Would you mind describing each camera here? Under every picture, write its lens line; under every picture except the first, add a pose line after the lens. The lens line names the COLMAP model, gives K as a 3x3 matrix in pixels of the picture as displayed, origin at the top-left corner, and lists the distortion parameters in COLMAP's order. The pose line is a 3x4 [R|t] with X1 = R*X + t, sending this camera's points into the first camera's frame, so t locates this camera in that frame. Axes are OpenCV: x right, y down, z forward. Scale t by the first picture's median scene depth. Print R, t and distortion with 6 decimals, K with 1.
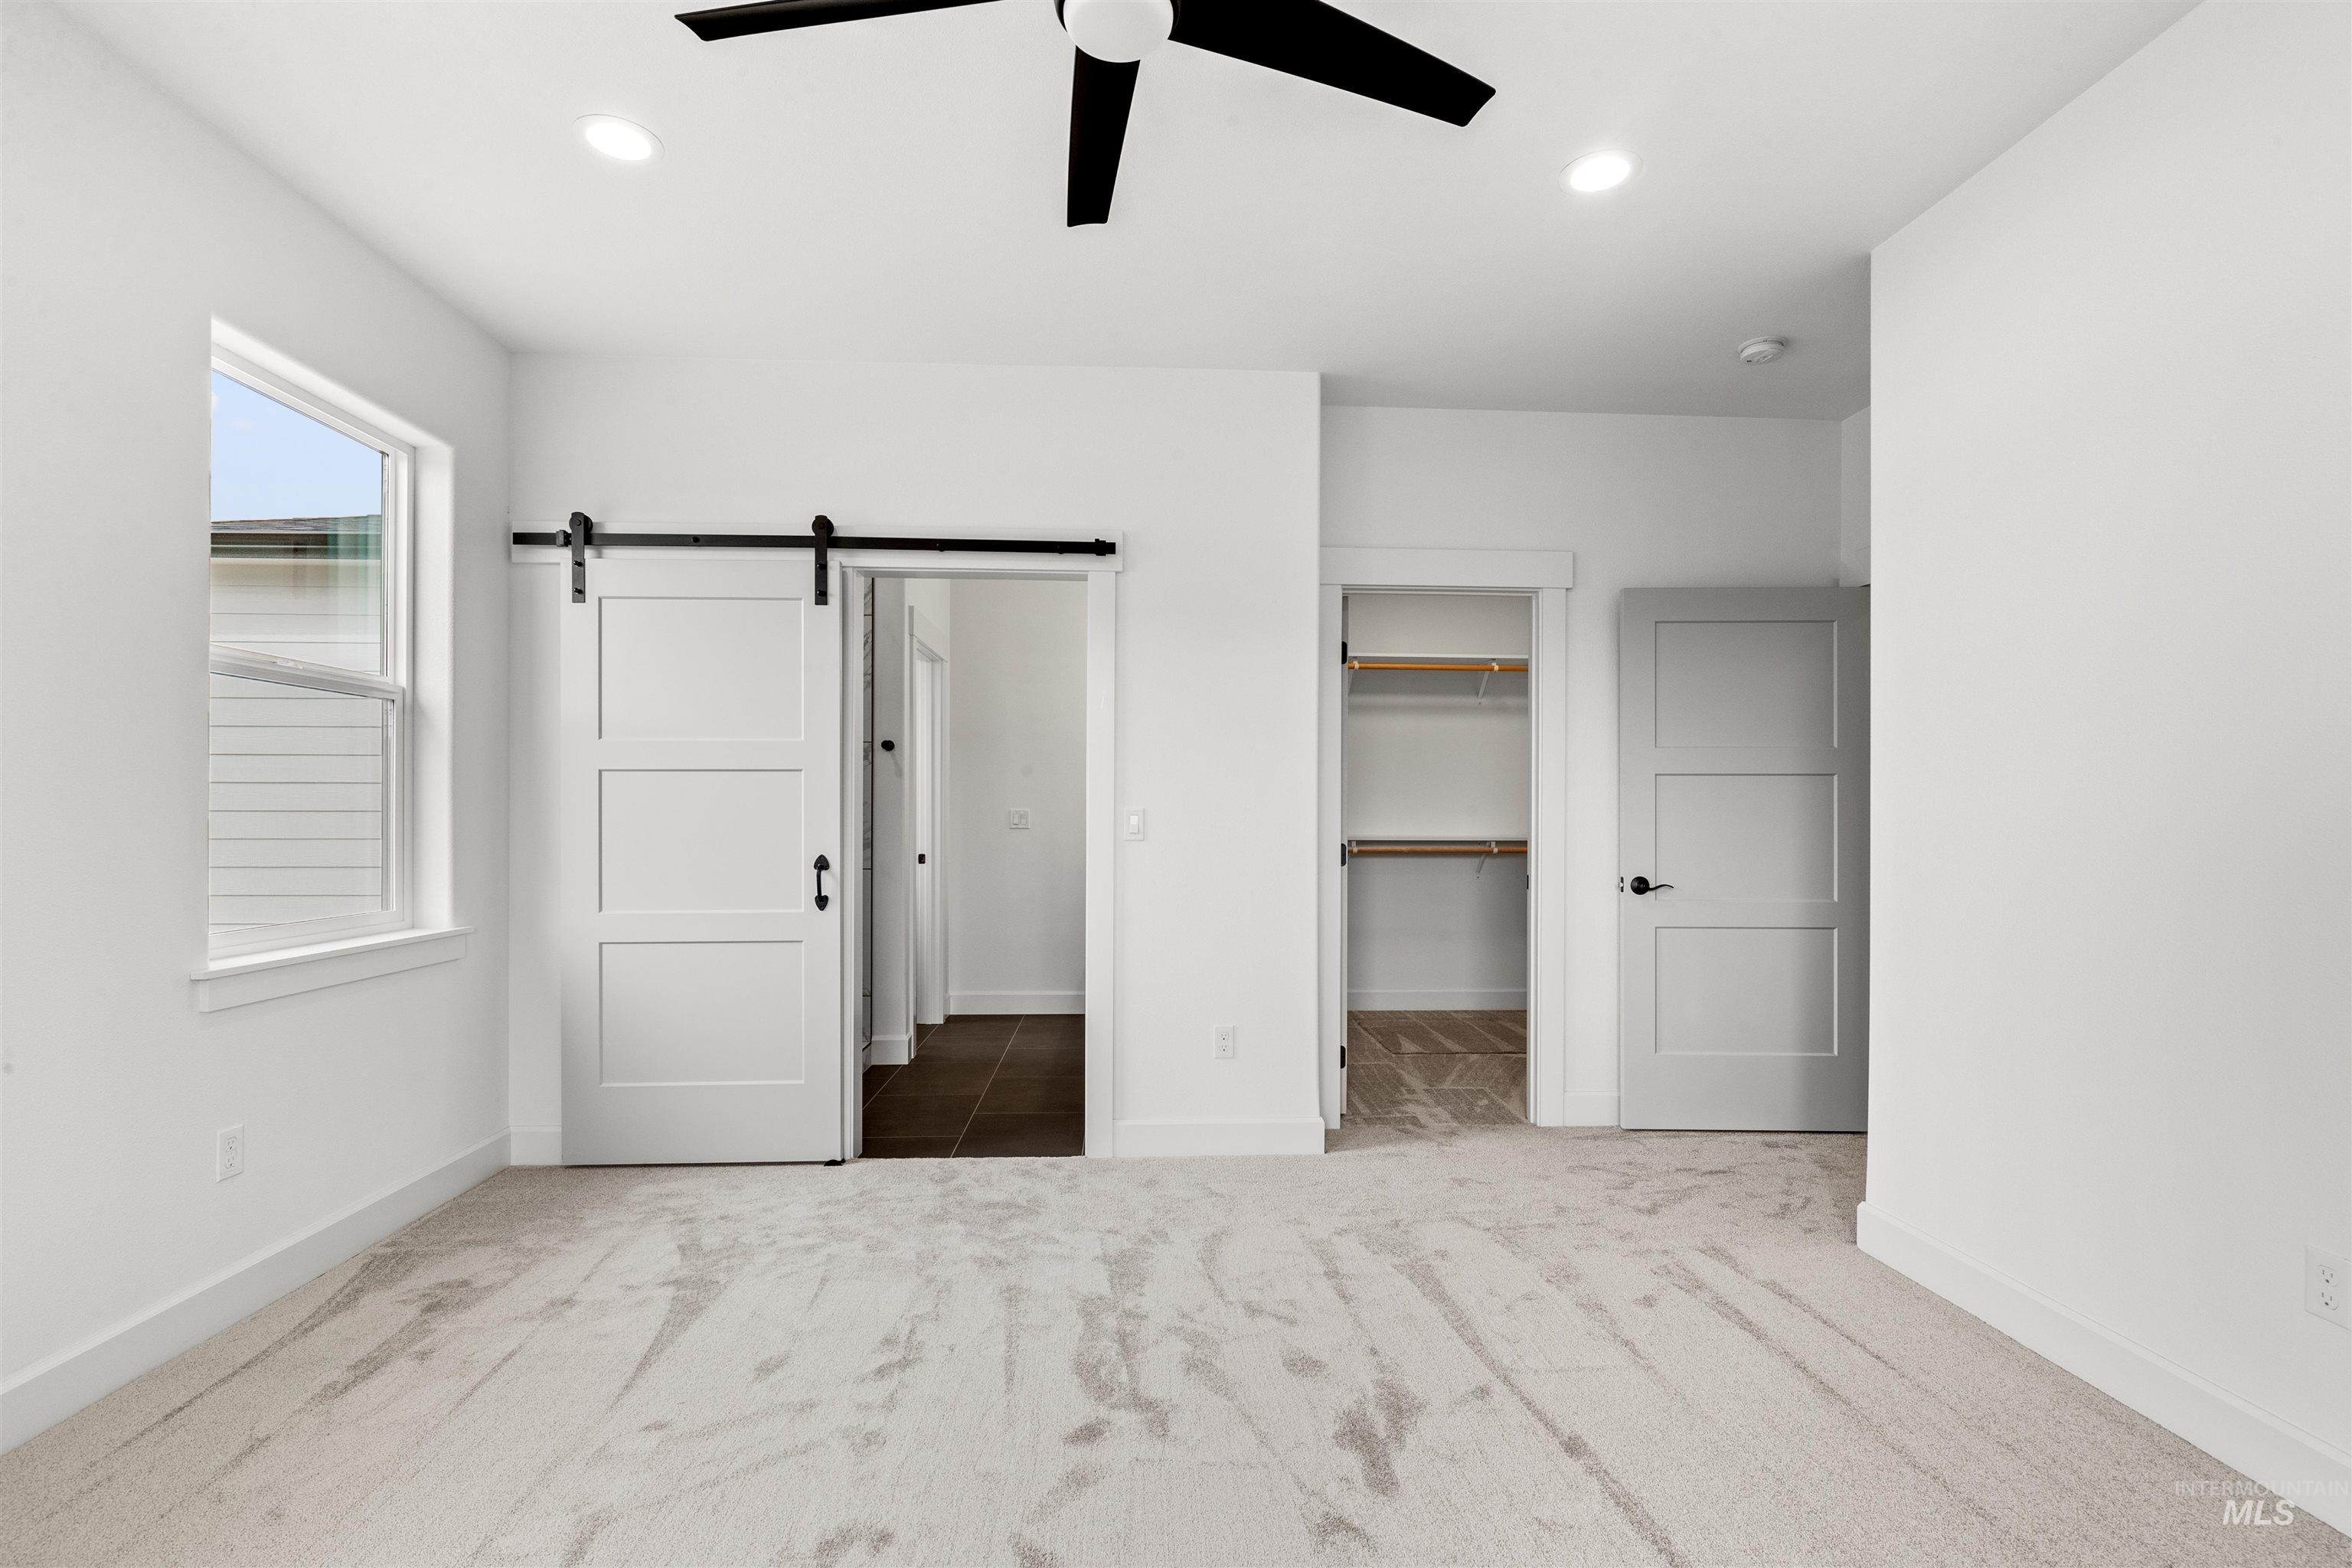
lens RADIAL K [[1076.6, 0, 1179.8], [0, 1076.6, 806.3], [0, 0, 1]] dist [-0.000541, 0.001122]
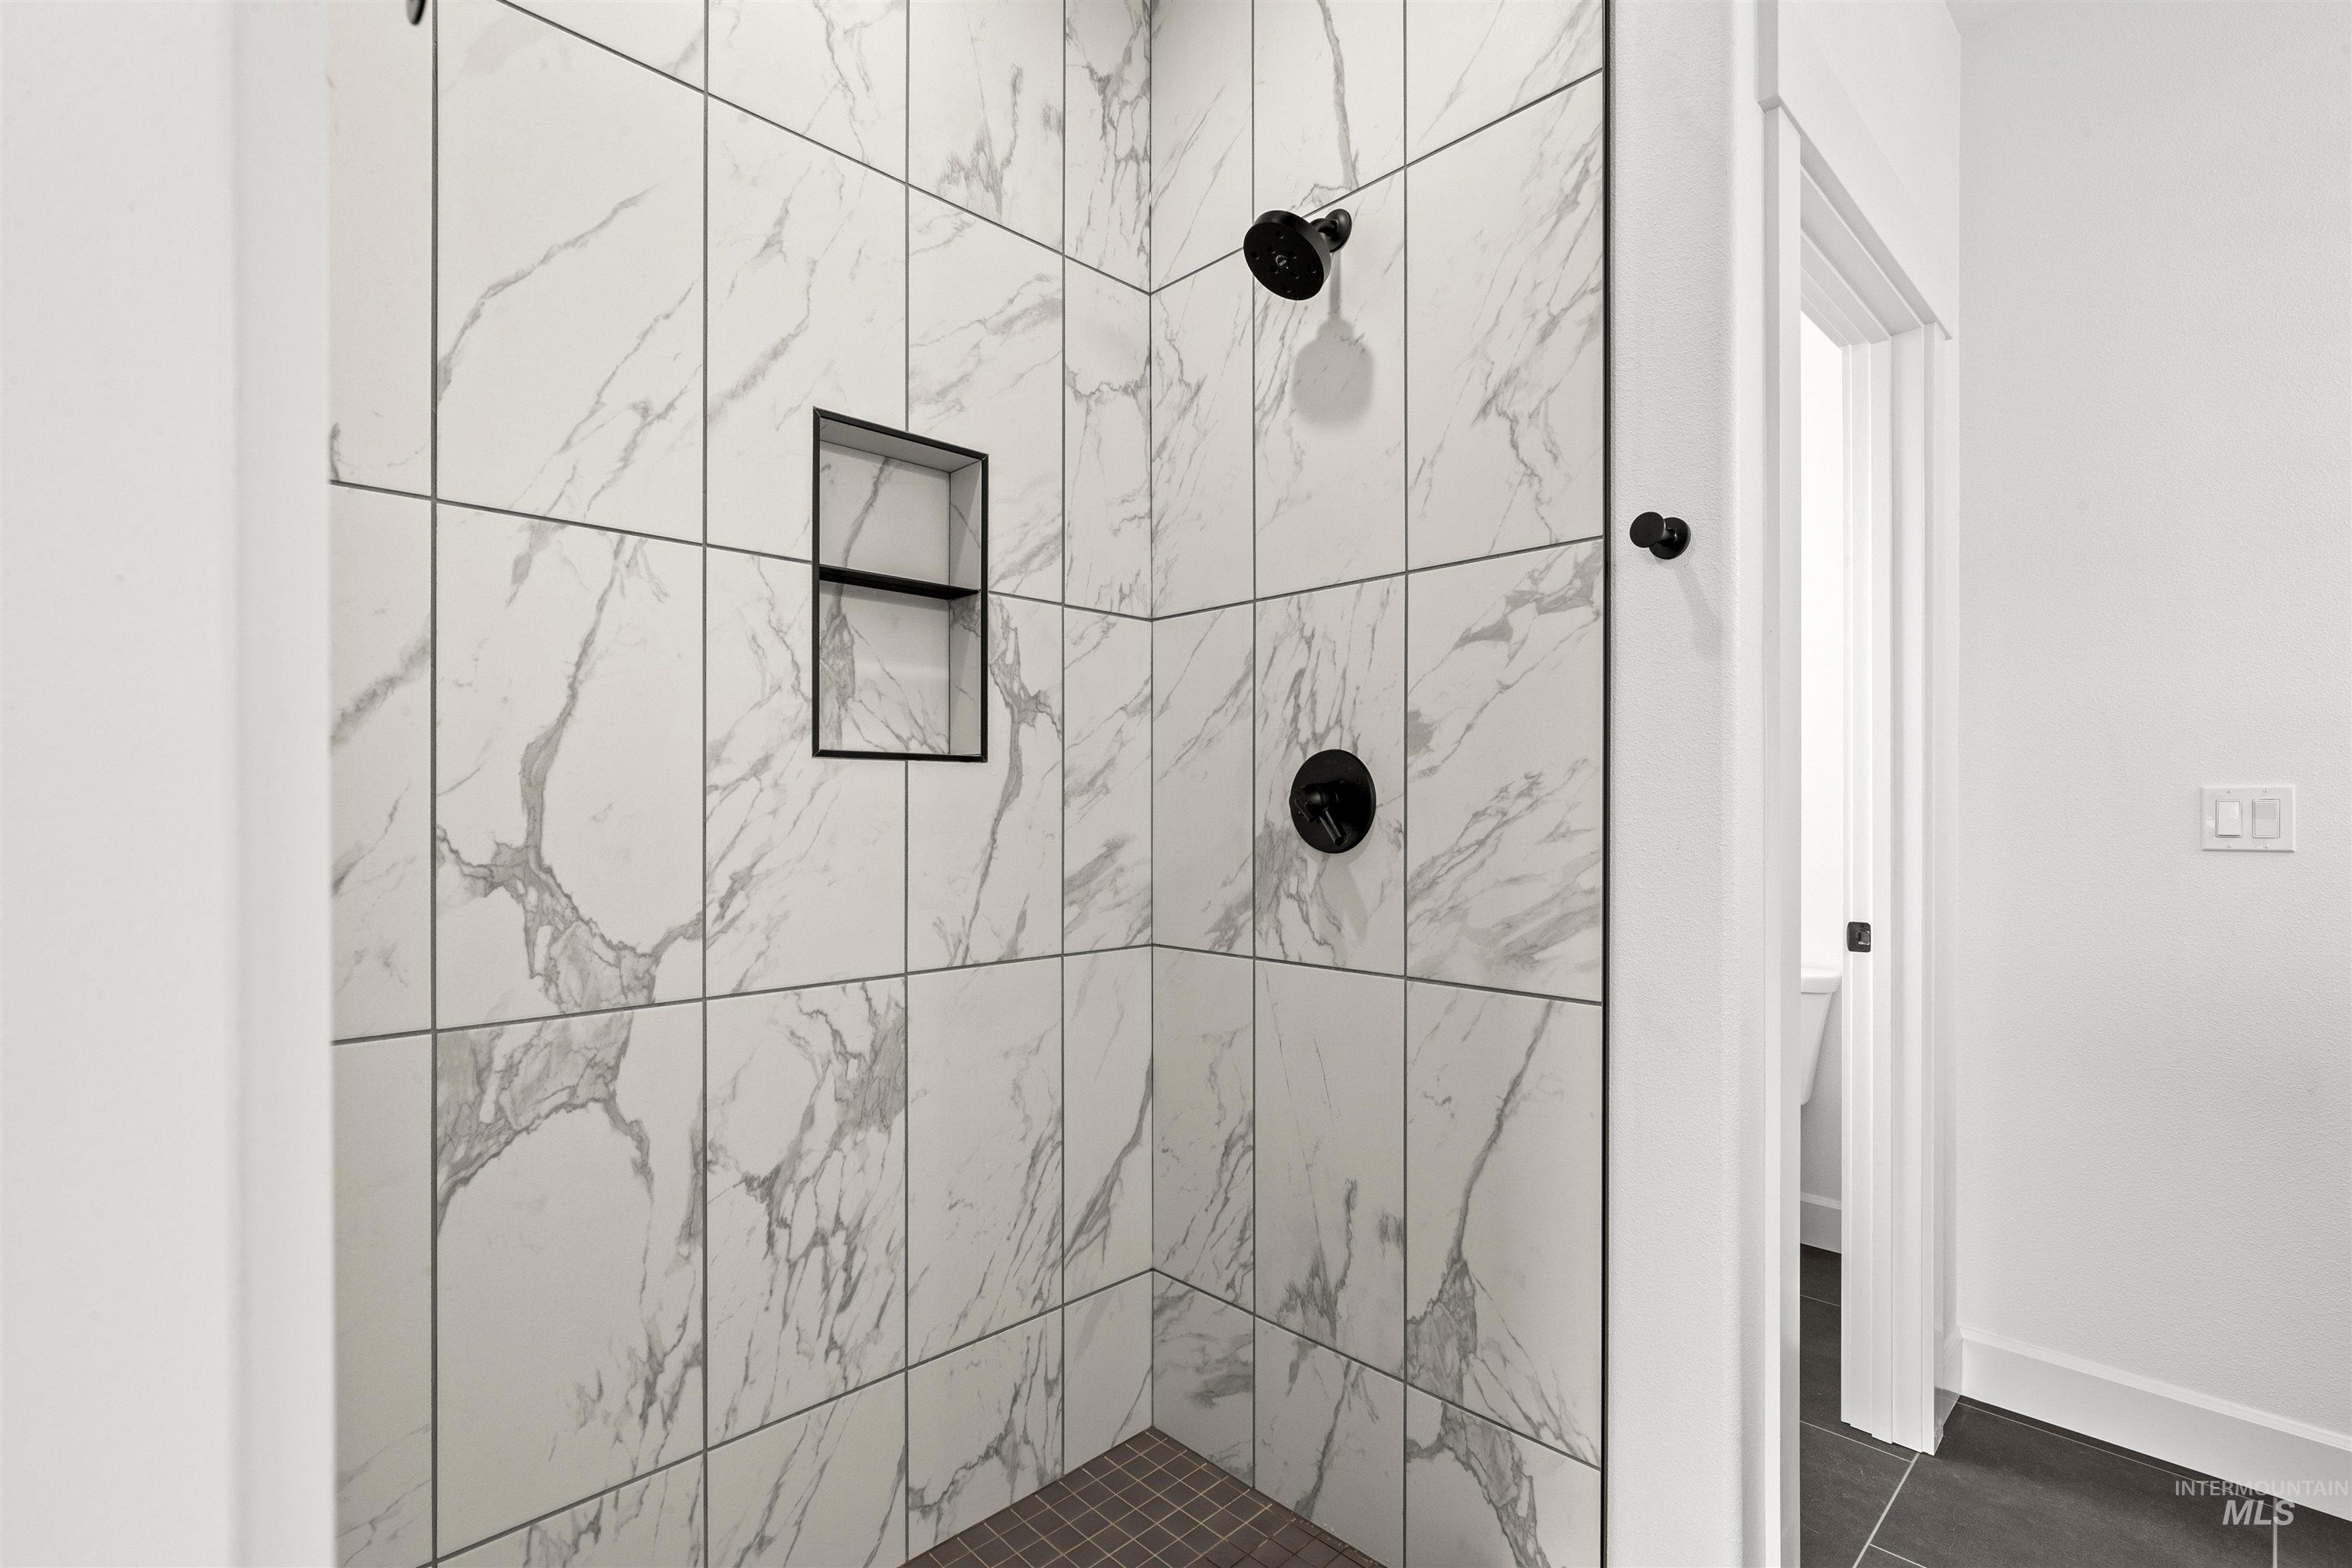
lens RADIAL K [[1075.0, 0, 1179.4], [0, 1075.0, 812.2], [0, 0, 1]] dist [-0.004223, -0.000644]
pose [[0.656843, -0.000050, -0.754027, -0.126177], [0.004403, 0.999983, 0.003769, 0.007902], [0.754014, -0.005796, 0.656832, 0.617967]]
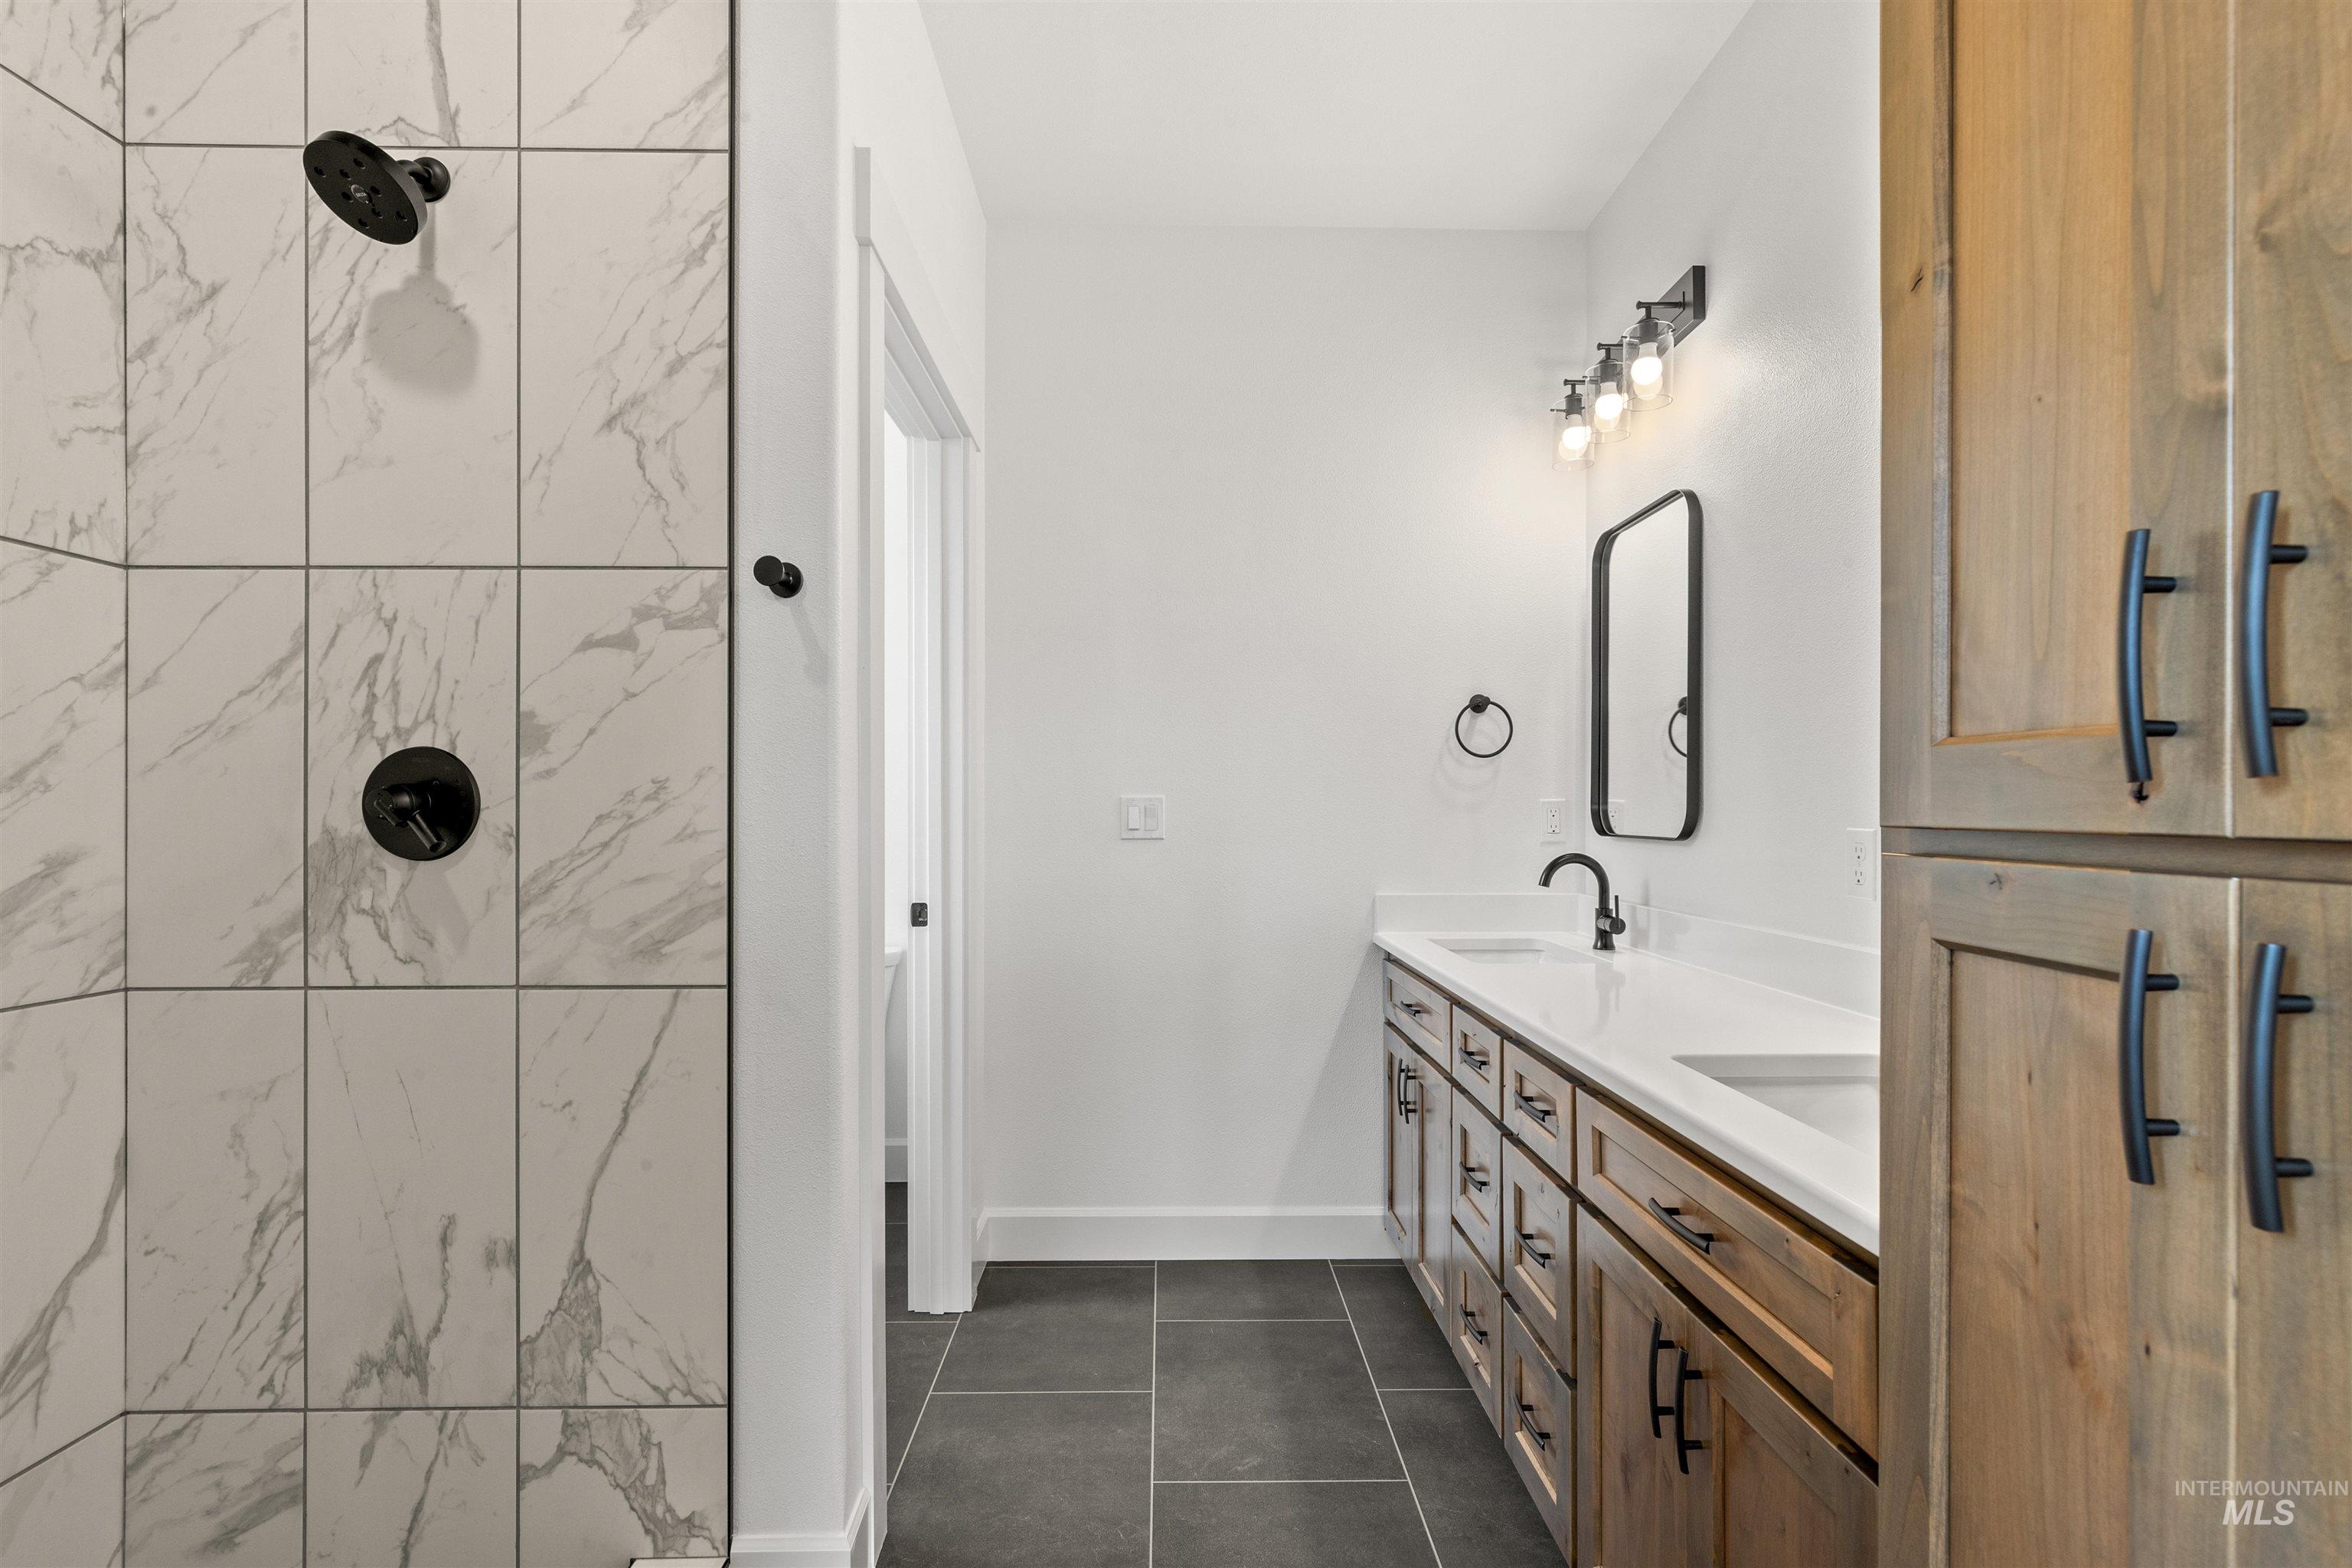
lens RADIAL K [[1076.6, 0, 1179.8], [0, 1076.6, 806.3], [0, 0, 1]] dist [-0.000541, 0.001122]
pose [[0.999208, -0.003387, -0.039653, -0.121824], [0.003354, 0.999994, -0.000906, 0.007747], [0.039656, 0.000772, 0.999213, 0.584750]]
